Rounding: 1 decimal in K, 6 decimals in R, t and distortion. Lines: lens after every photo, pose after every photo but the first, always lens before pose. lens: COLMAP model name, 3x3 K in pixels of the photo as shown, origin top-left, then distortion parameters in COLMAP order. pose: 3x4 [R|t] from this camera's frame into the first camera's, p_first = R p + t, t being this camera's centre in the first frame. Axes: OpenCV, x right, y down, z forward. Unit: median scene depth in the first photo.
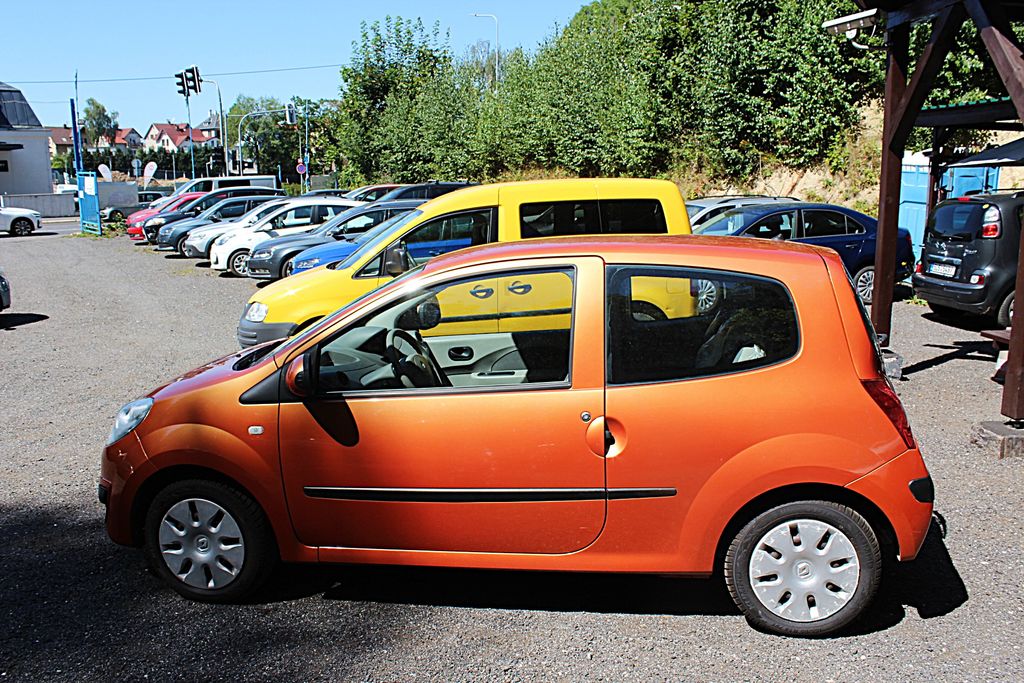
lens RADIAL K [[901.7, 0, 503.0], [0, 901.7, 339.2], [0, 0, 1]] dist [-0.148081, 0.132780]
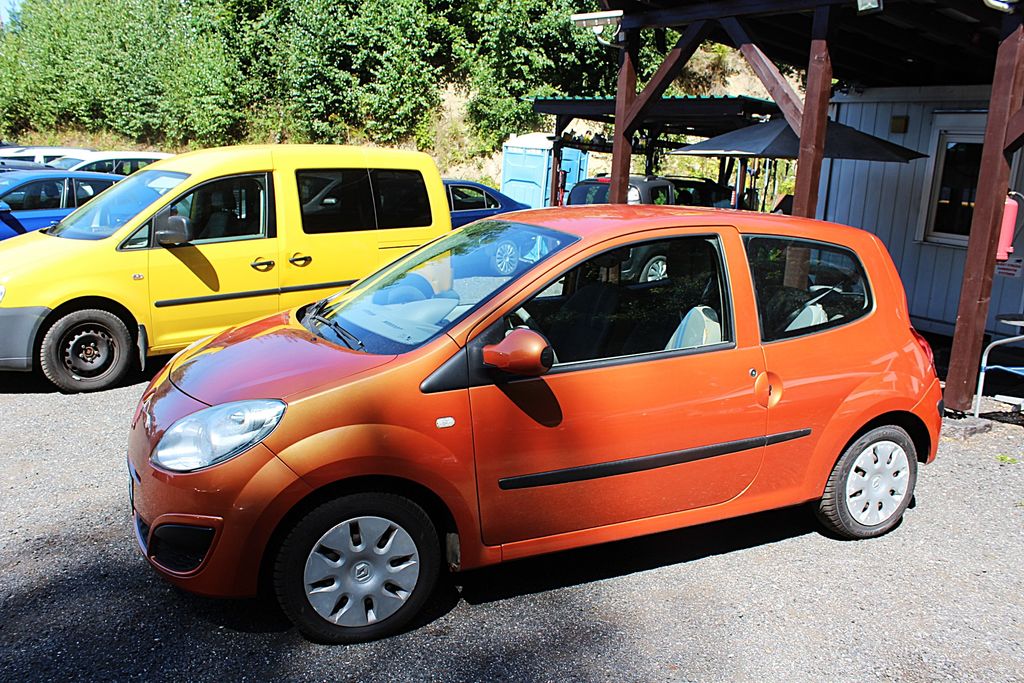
lens RADIAL K [[901.7, 0, 501.9], [0, 901.7, 341.7], [0, 0, 1]] dist [-0.148081, 0.132780]
pose [[0.818759, -0.058679, 0.571131, -0.172197], [0.041009, 0.998200, 0.043767, -0.002540], [-0.572671, -0.012413, 0.819691, 0.063669]]
